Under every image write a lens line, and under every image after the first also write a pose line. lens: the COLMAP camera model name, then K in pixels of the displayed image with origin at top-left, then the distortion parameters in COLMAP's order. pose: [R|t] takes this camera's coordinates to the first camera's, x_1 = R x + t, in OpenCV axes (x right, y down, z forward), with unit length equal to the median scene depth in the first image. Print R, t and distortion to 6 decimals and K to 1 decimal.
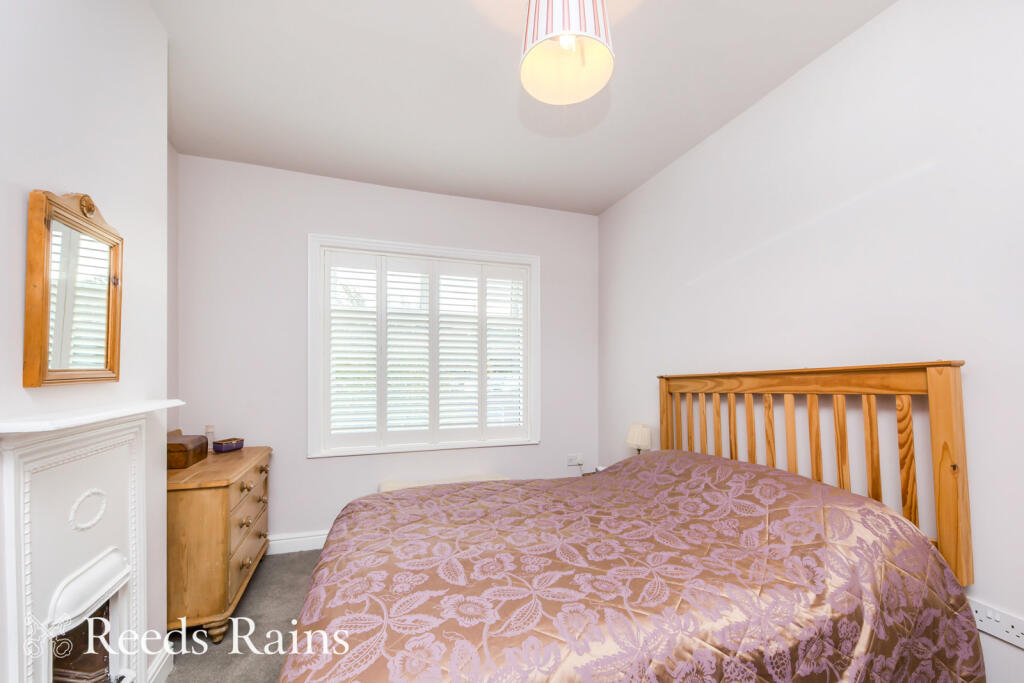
lens RADIAL K [[392.5, 0, 498.1], [0, 392.5, 386.2], [0, 0, 1]] dist [-0.000716, 0.000177]
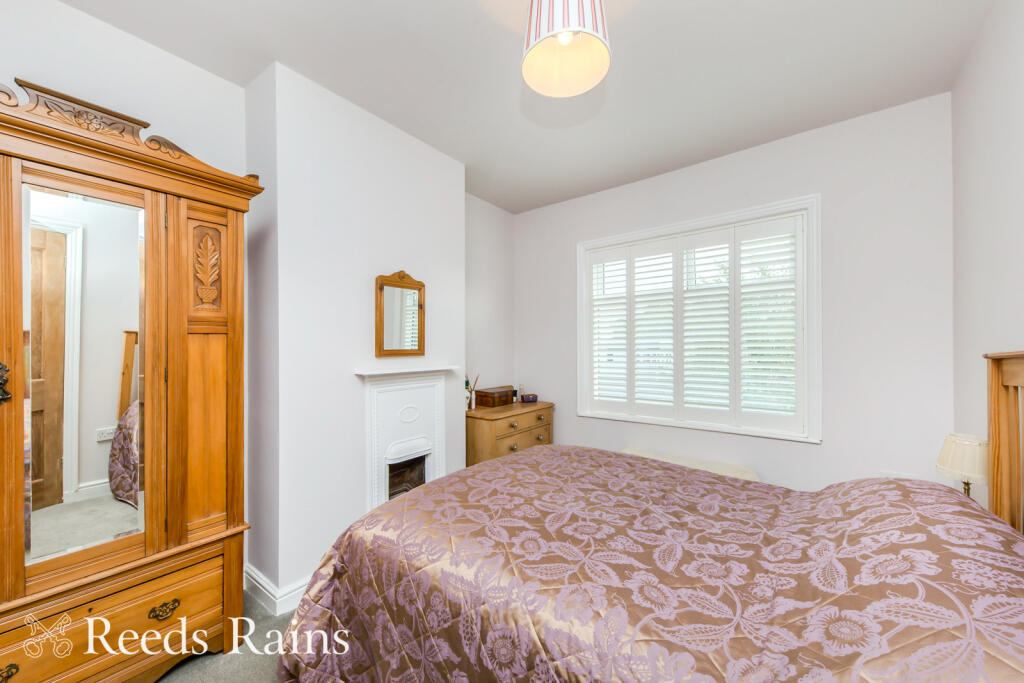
lens RADIAL K [[374.8, 0, 513.5], [0, 374.8, 345.1], [0, 0, 1]] dist [0.002502, -0.000726]
pose [[0.555963, -0.014009, -0.831089, 0.689600], [-0.023460, 0.999195, -0.032536, -0.007999], [0.830876, 0.037586, 0.555187, 0.222358]]
